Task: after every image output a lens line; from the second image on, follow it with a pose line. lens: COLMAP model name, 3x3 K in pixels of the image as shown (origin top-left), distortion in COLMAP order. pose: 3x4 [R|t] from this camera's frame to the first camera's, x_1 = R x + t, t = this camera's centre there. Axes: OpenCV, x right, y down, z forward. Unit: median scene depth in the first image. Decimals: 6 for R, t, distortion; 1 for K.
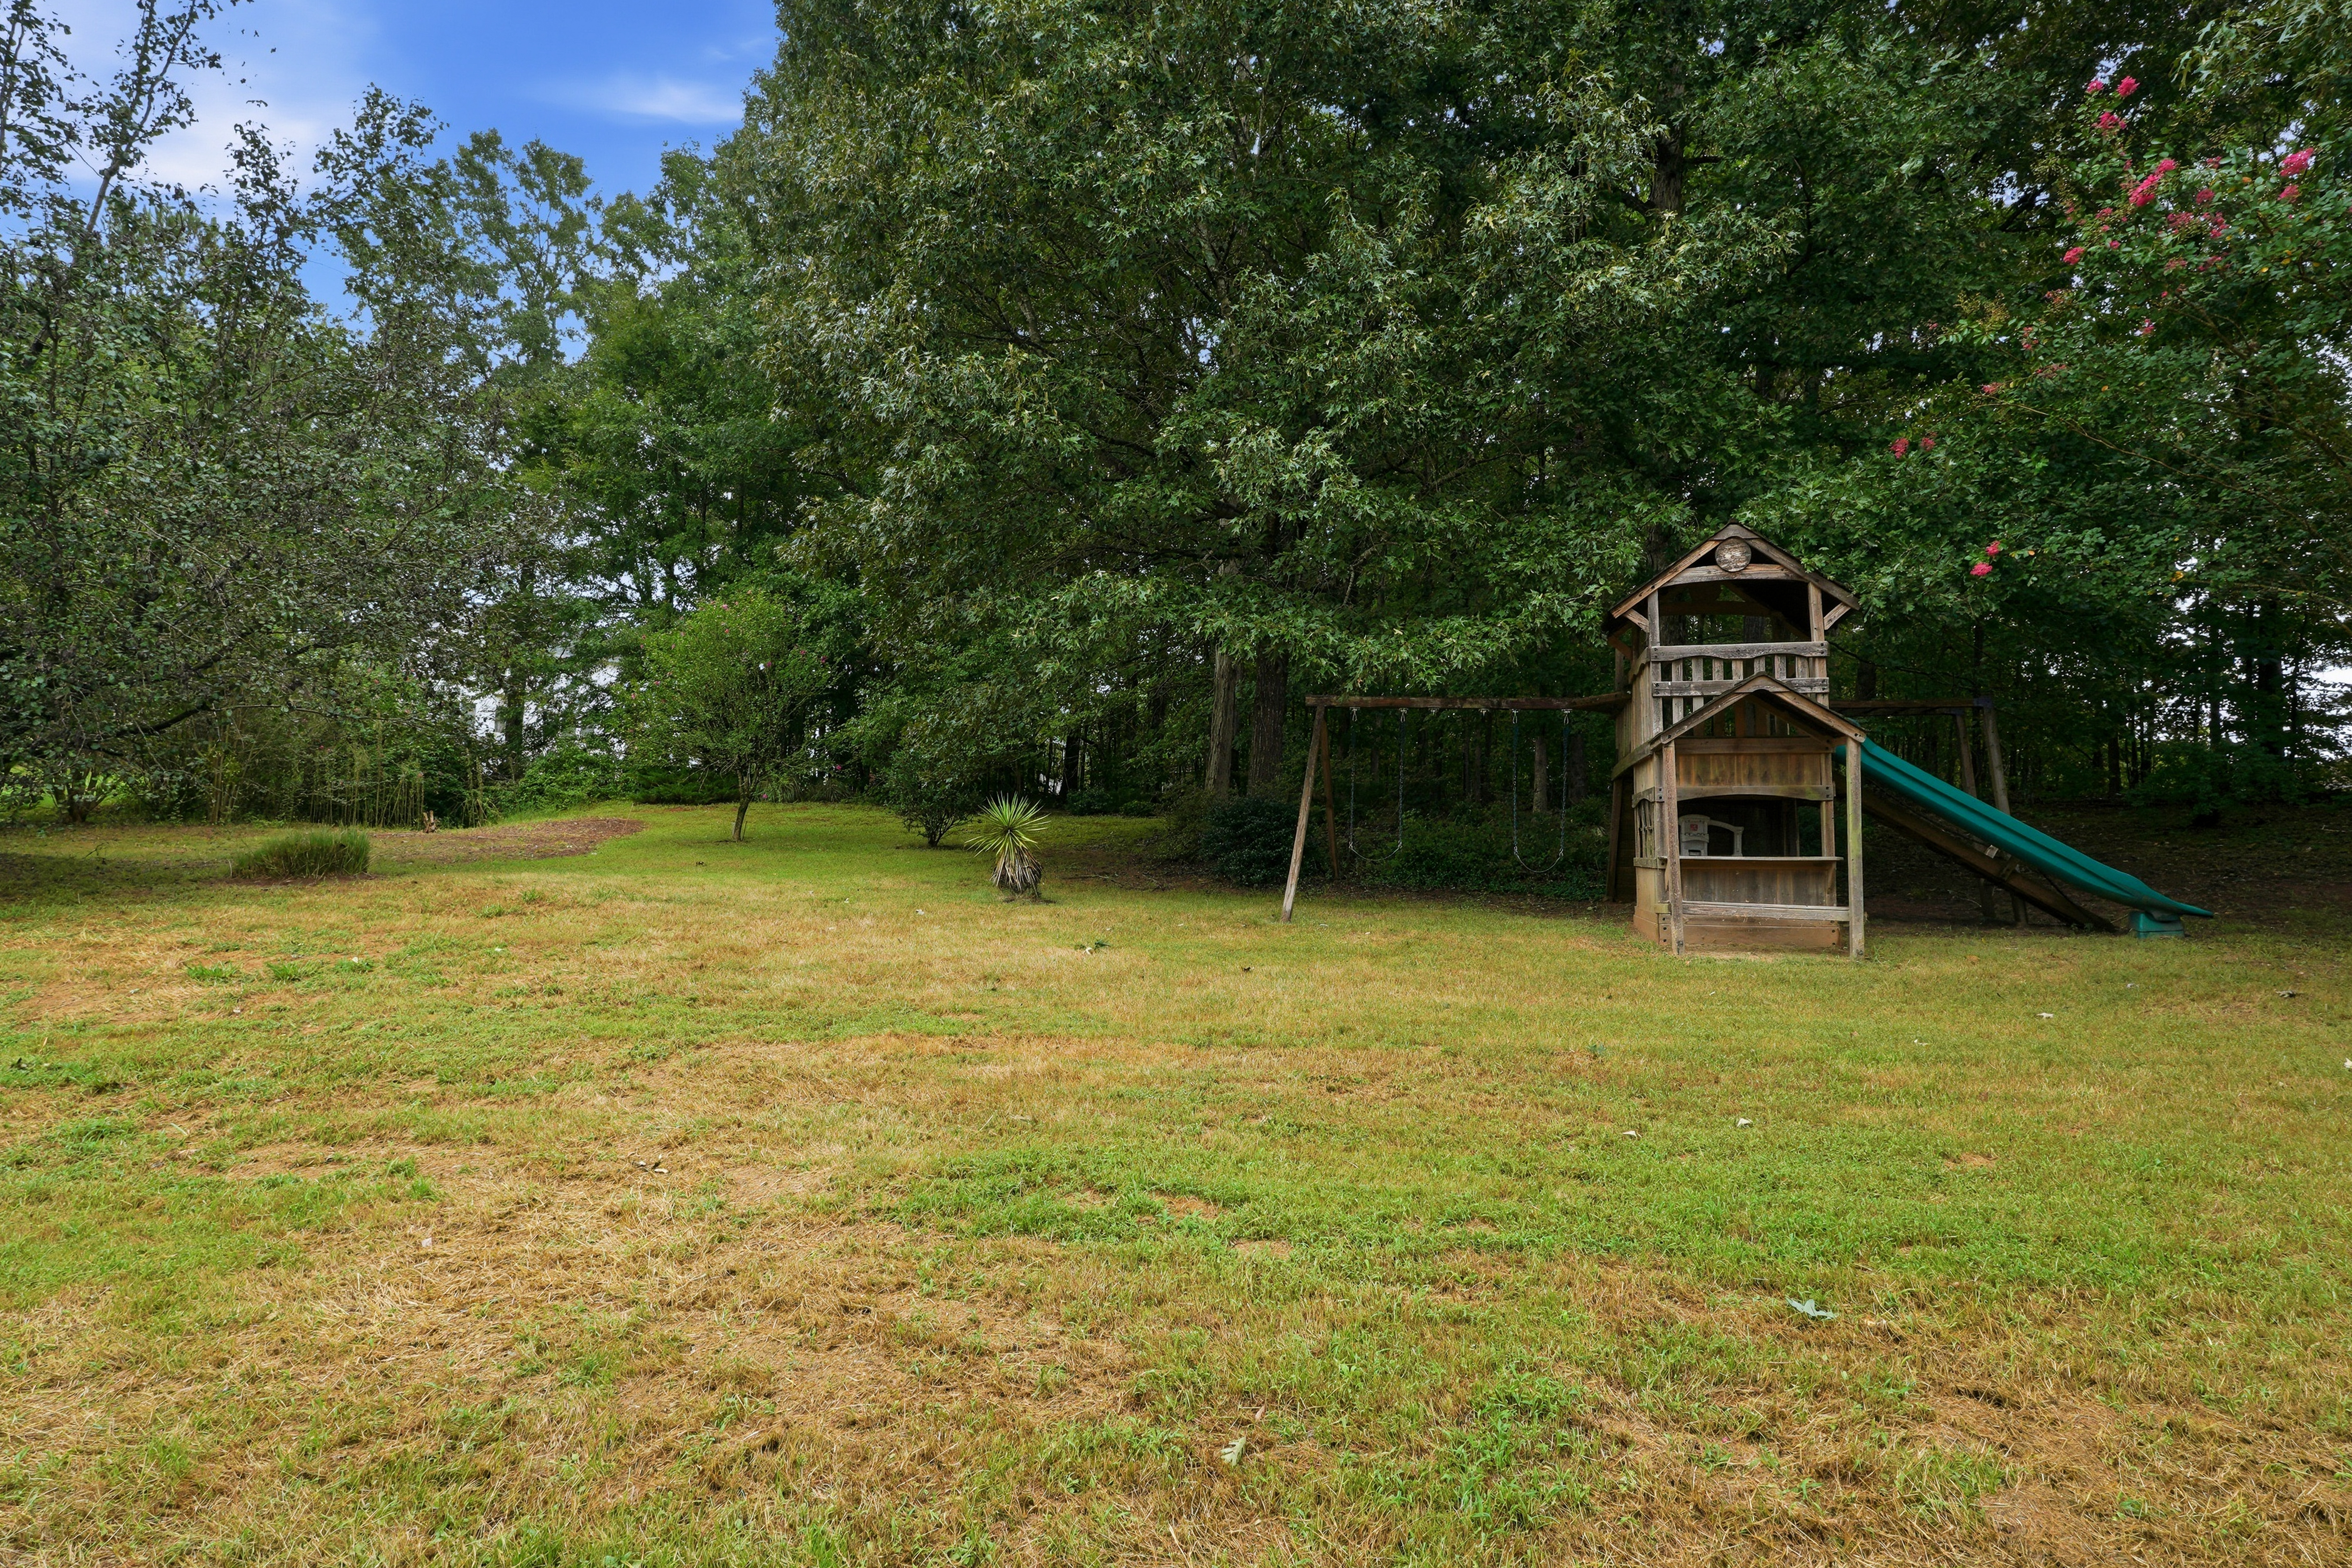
lens RADIAL K [[1133.8, 0, 1188.1], [0, 1133.8, 814.5], [0, 0, 1]] dist [-0.004567, 0.000221]
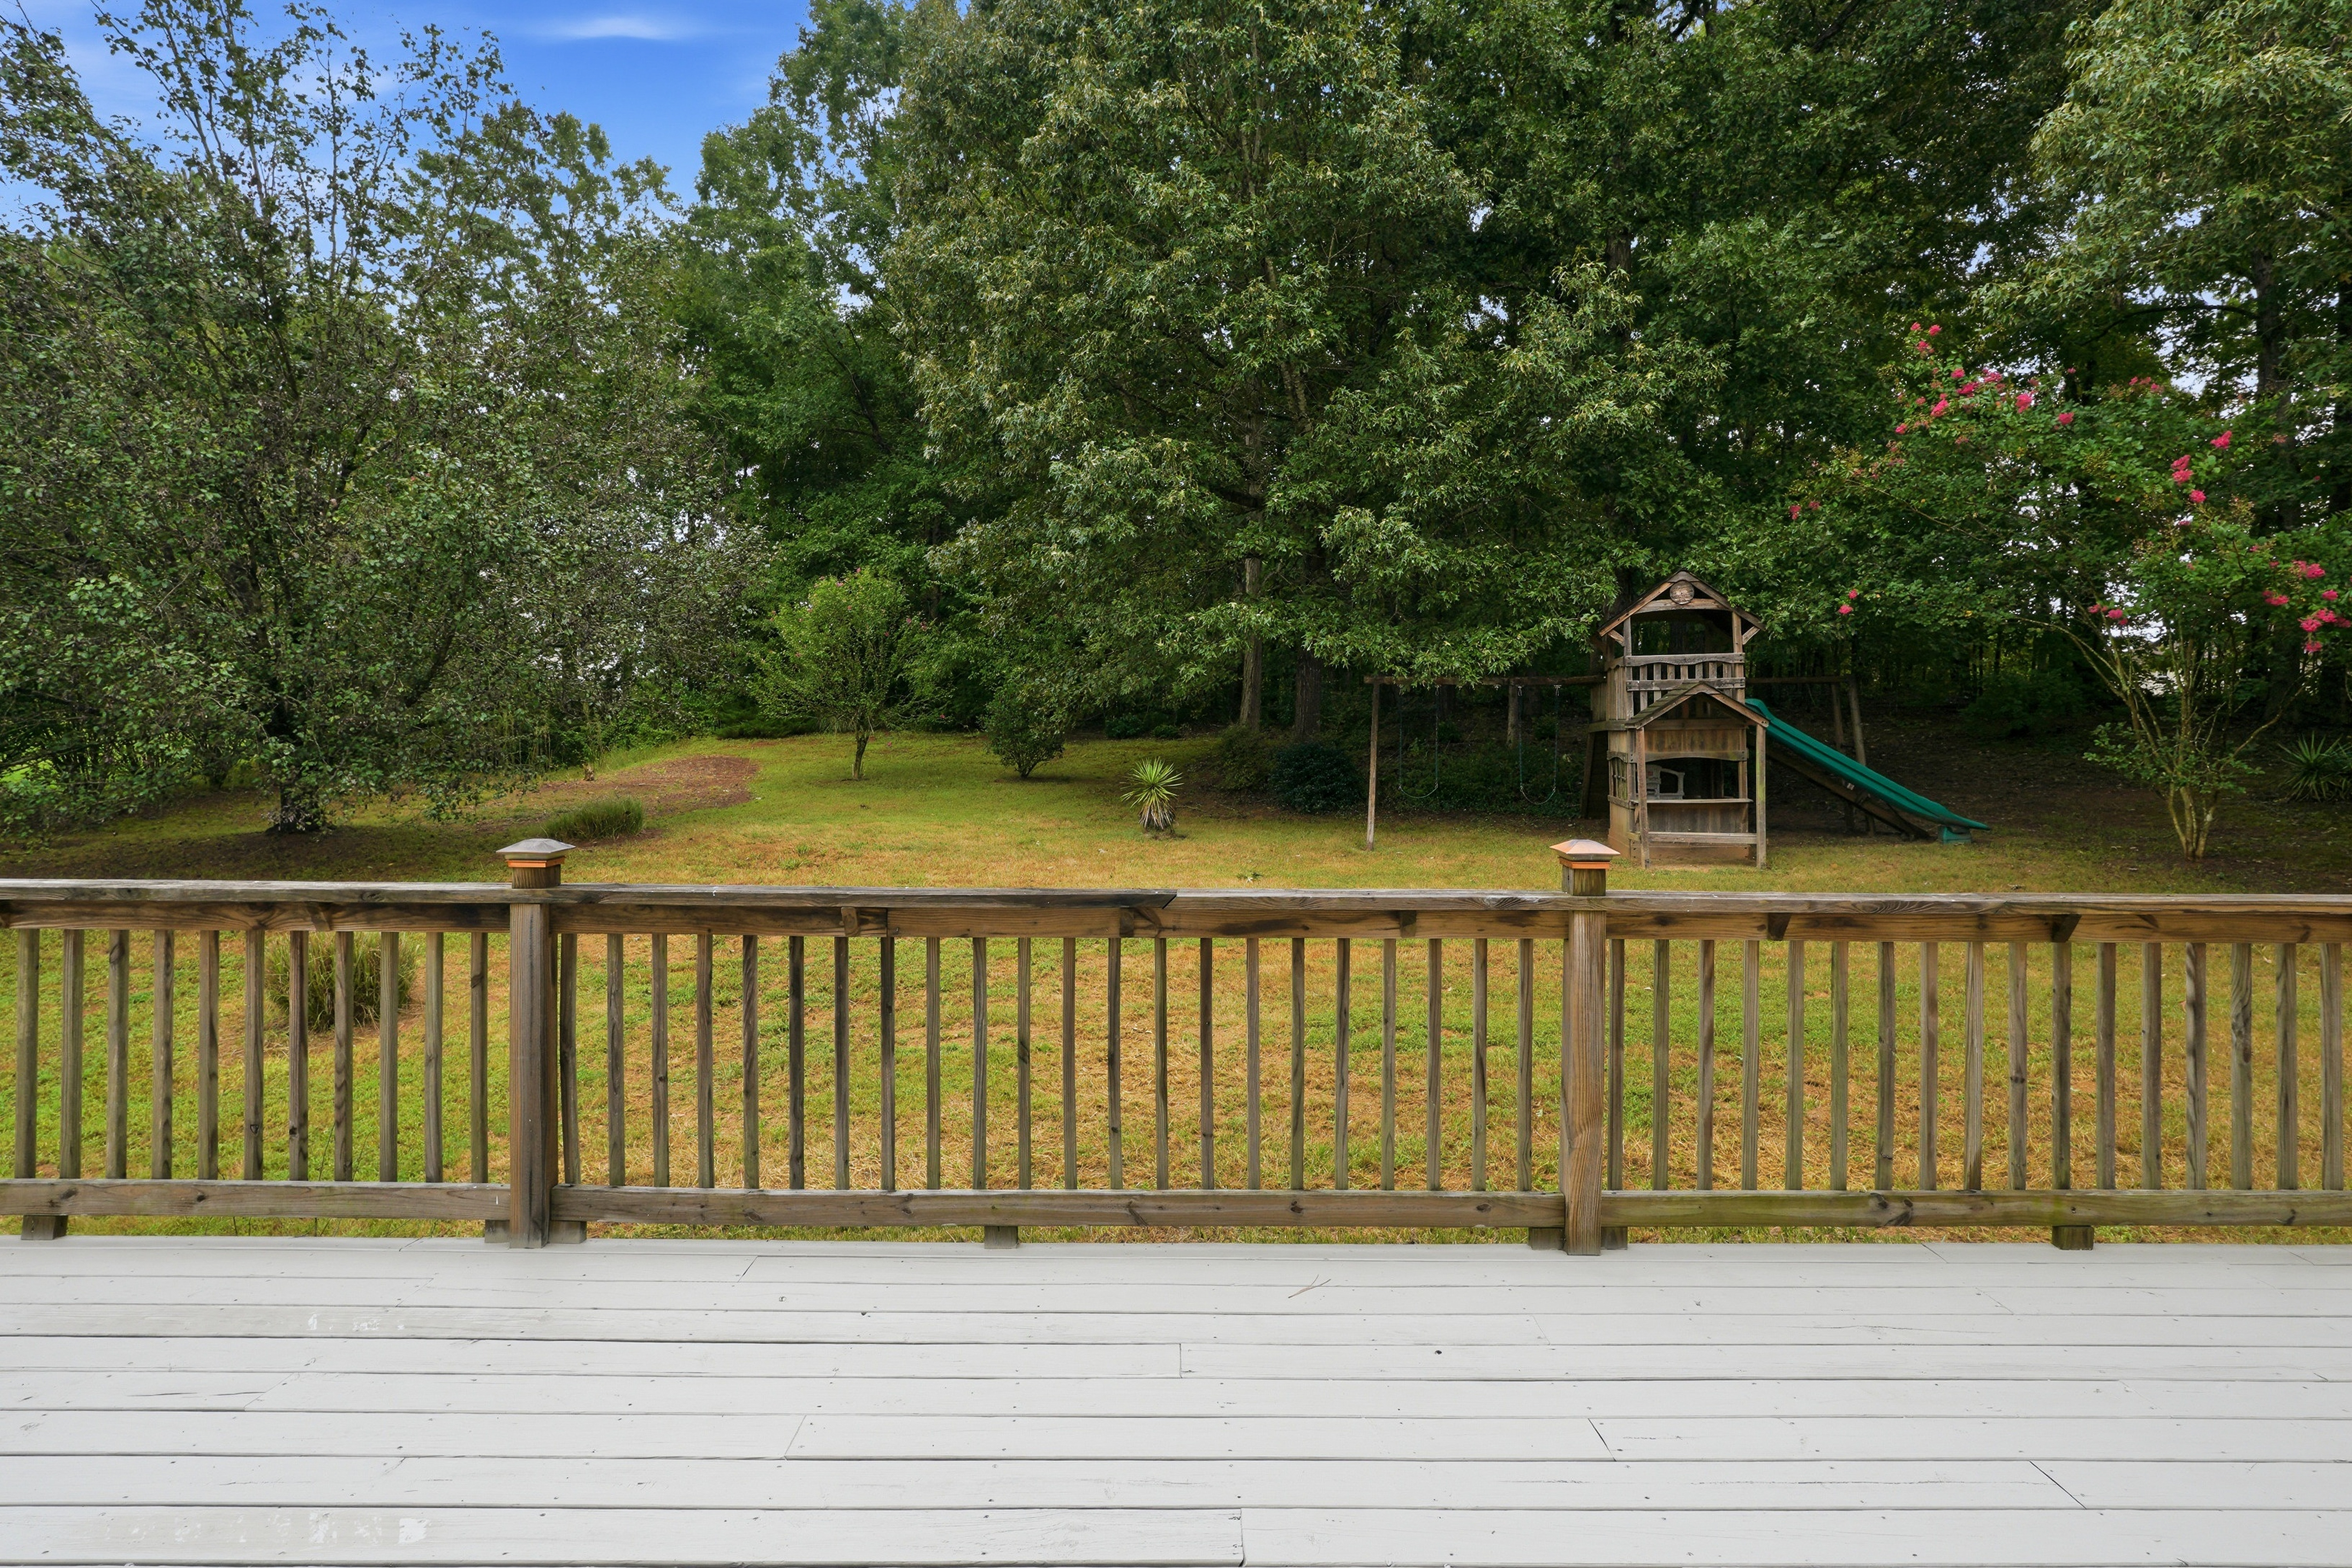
lens RADIAL K [[1119.9, 0, 1176.0], [0, 1119.9, 784.0], [0, 0, 1]] dist [-0.002298, 0.000074]
pose [[0.997832, -0.034308, 0.056162, -0.251004], [0.029429, 0.995903, 0.085506, -0.124575], [-0.058866, -0.083668, 0.994753, -0.402826]]
